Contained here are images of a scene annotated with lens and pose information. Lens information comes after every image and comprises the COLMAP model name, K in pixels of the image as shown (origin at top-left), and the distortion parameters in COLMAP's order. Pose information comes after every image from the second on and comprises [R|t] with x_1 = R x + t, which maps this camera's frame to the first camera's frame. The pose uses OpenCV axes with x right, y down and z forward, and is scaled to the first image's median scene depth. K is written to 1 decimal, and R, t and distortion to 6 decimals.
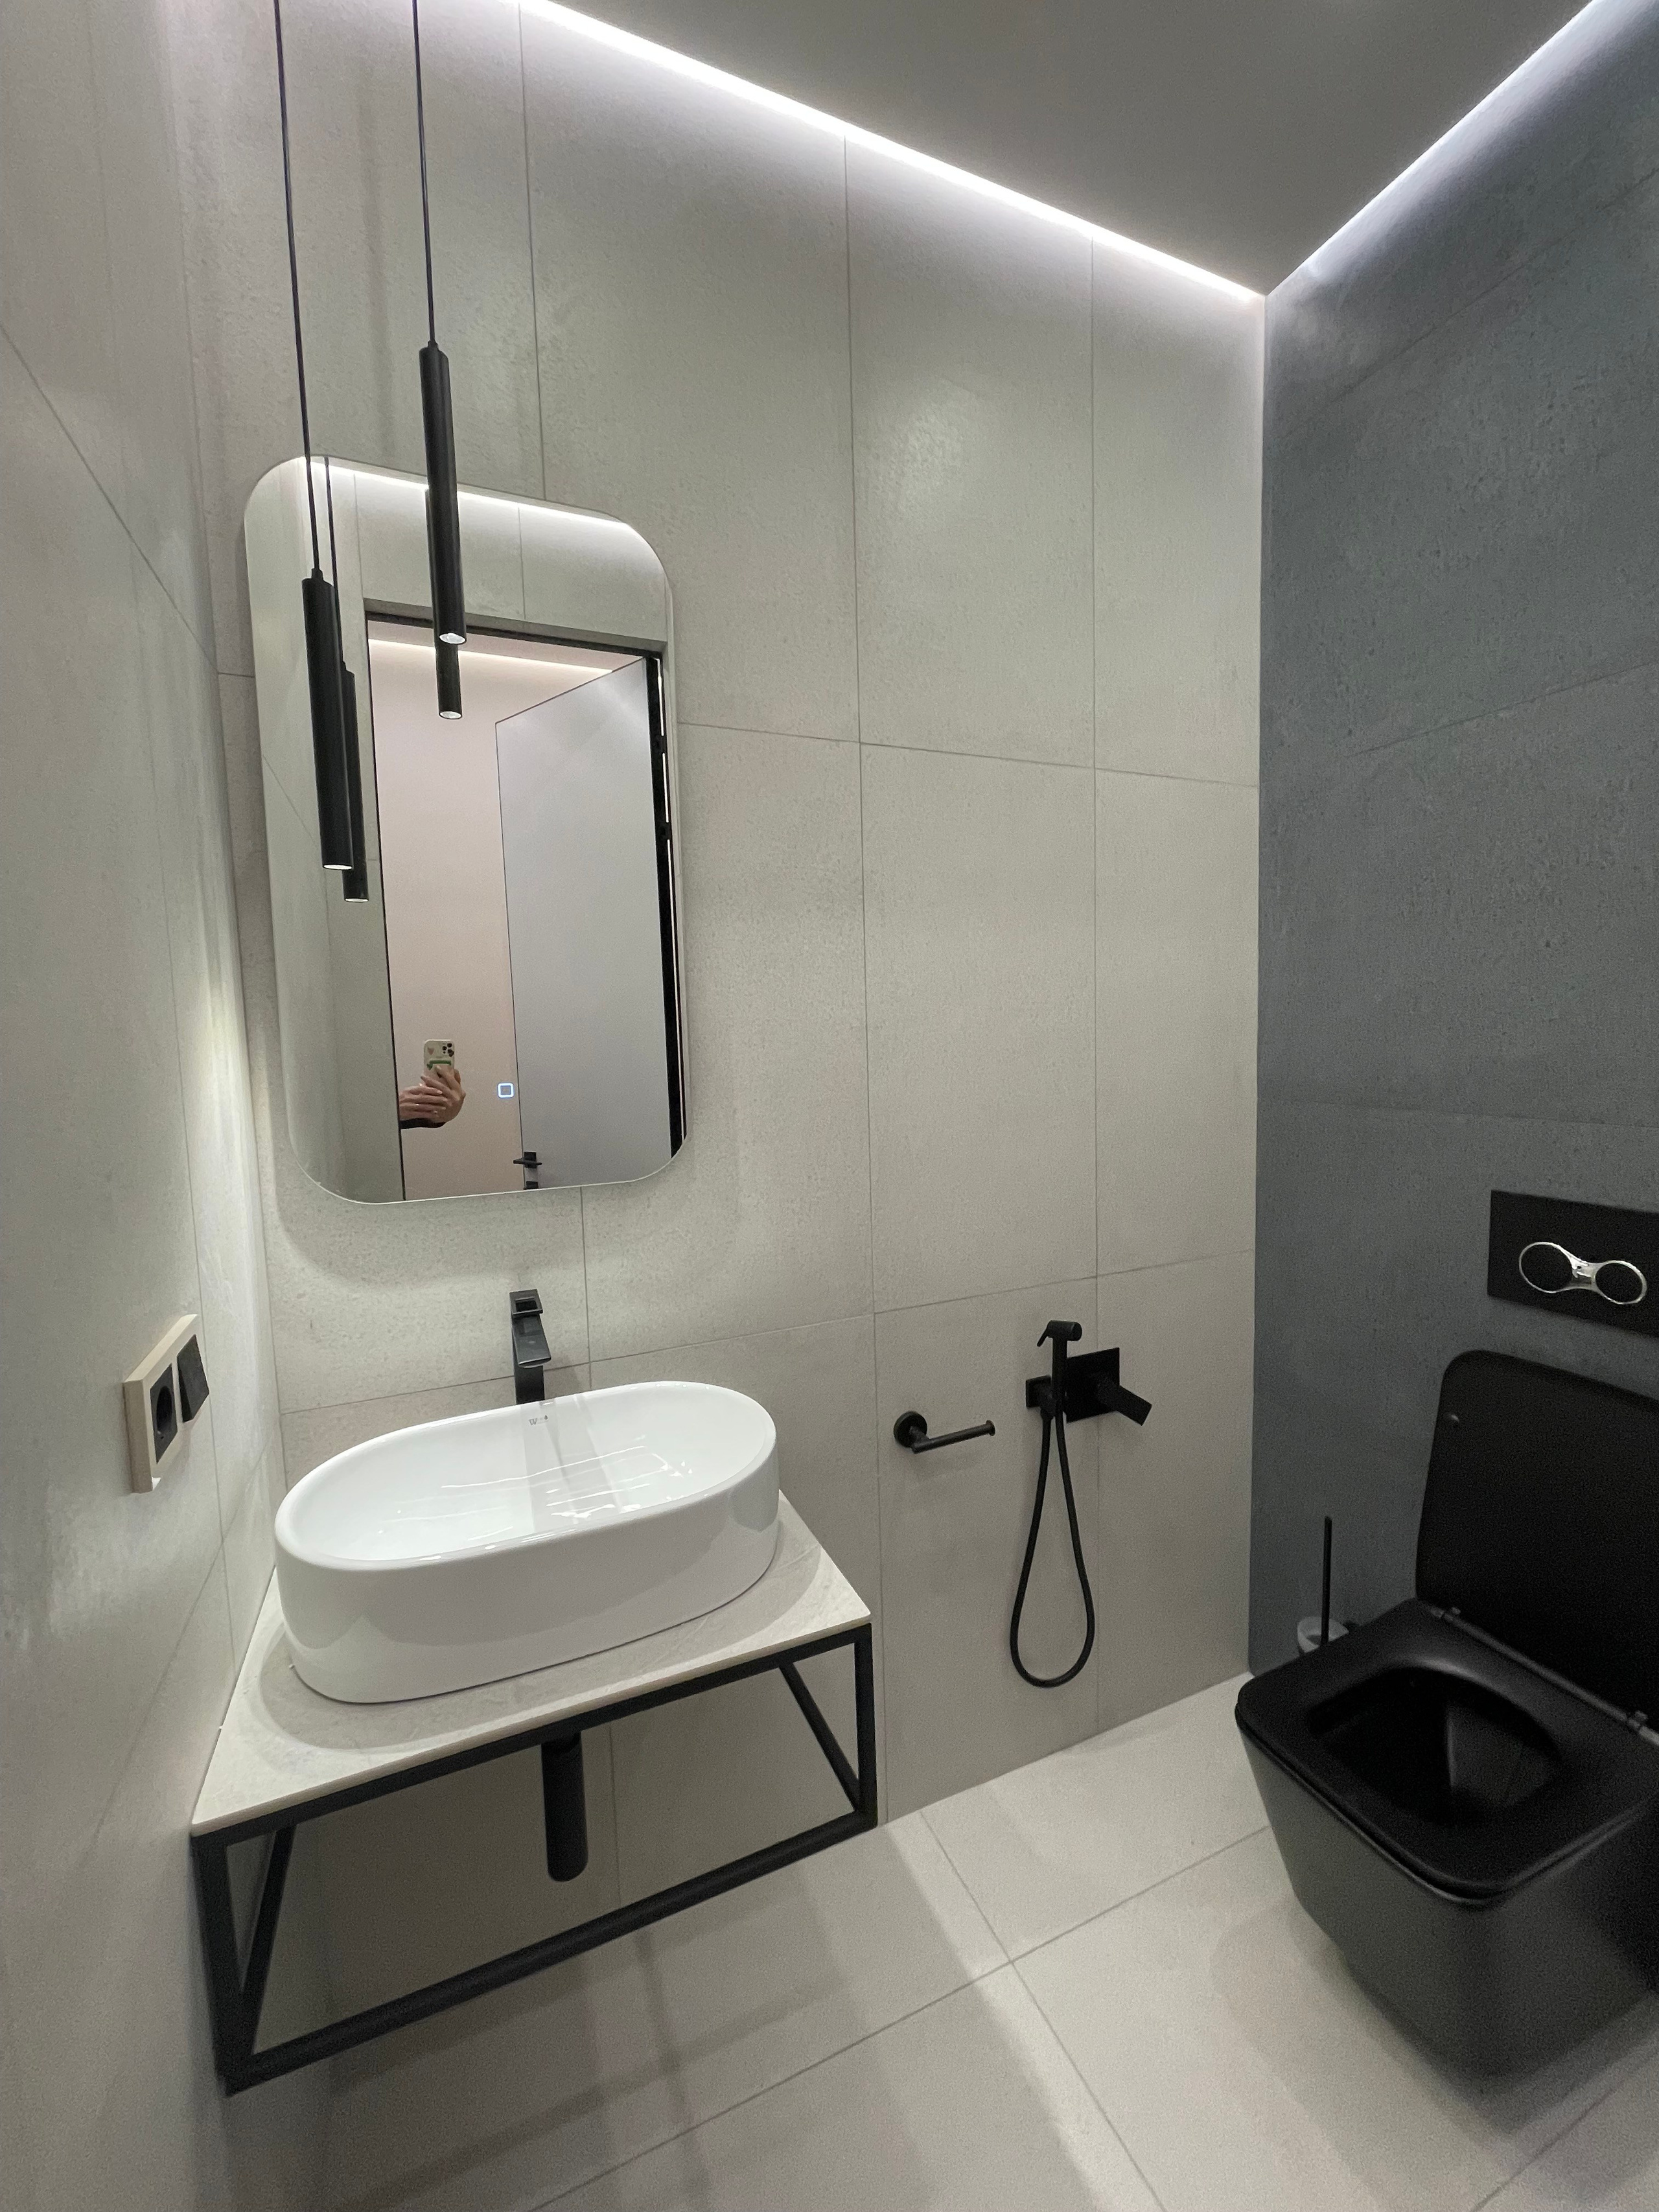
lens RADIAL K [[890.3, 0, 842.8], [0, 890.3, 1103.8], [0, 0, 1]] dist [-0.006007, 0.001194]
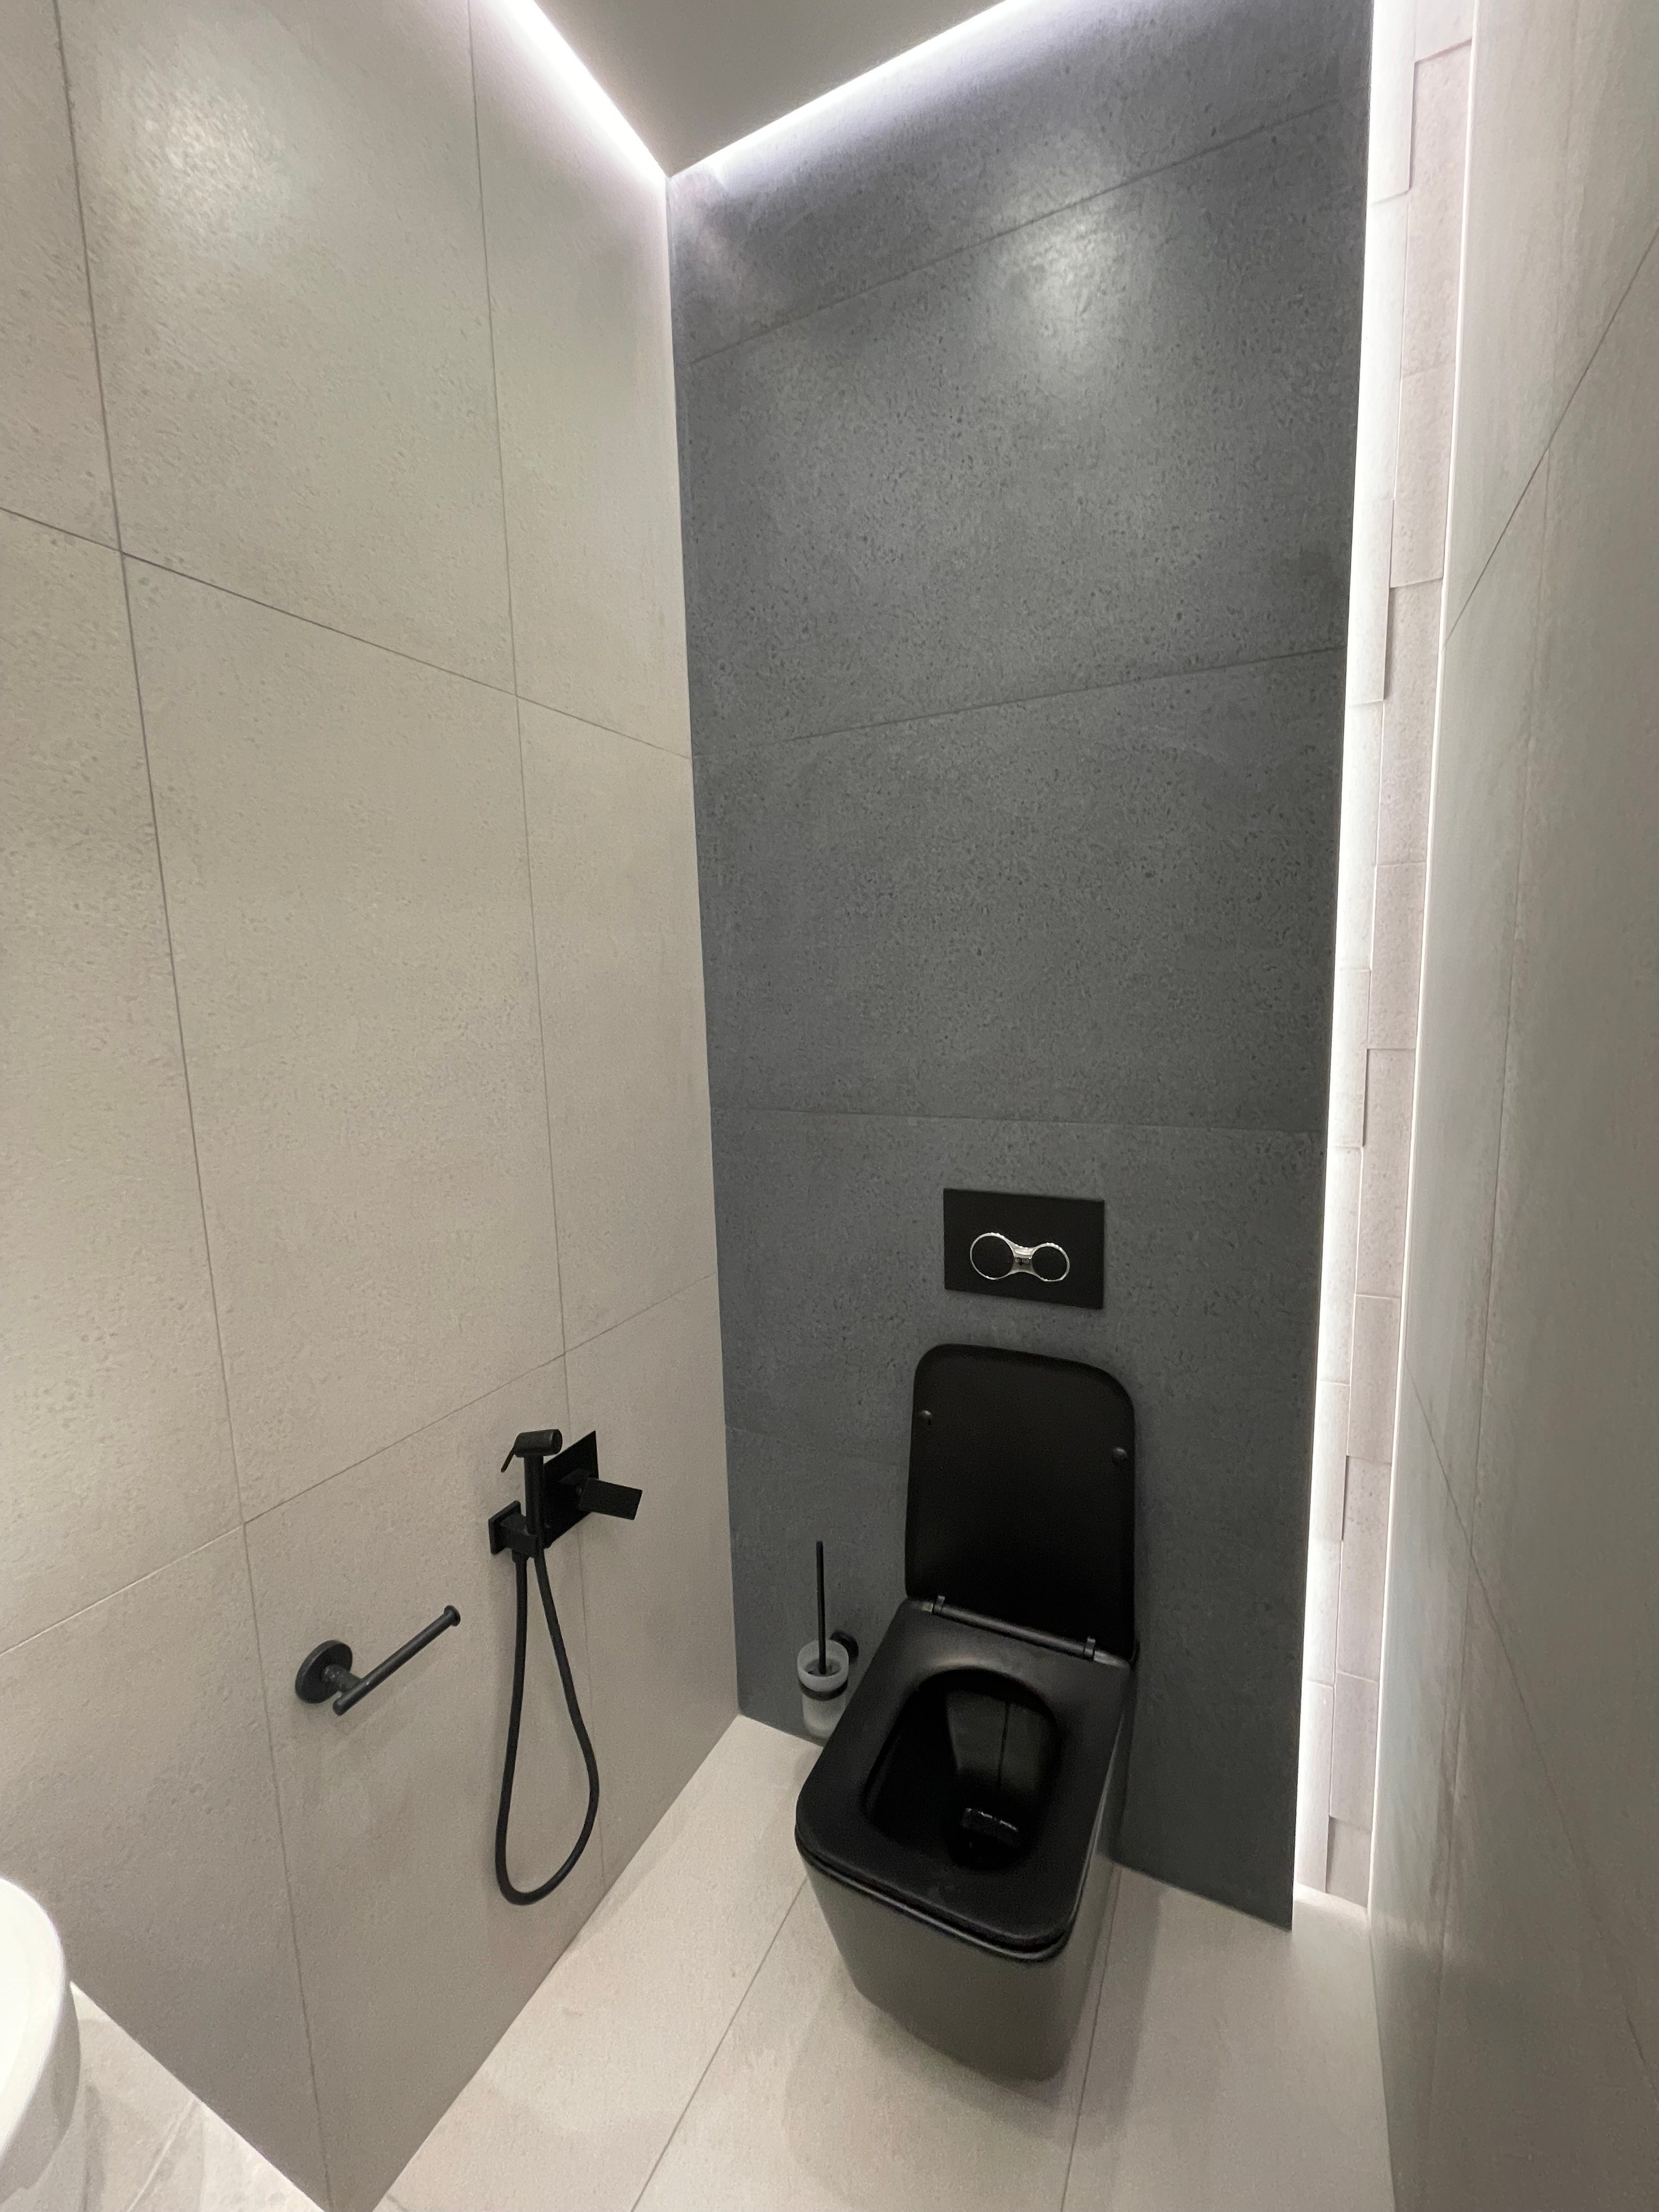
lens RADIAL K [[890.3, 0, 831.1], [0, 890.3, 1106.8], [0, 0, 1]] dist [-0.006007, 0.001194]
pose [[0.769281, -0.078036, 0.634127, -0.017458], [0.061880, 0.996947, 0.047616, -0.052631], [-0.635906, 0.002610, 0.771762, 0.269802]]
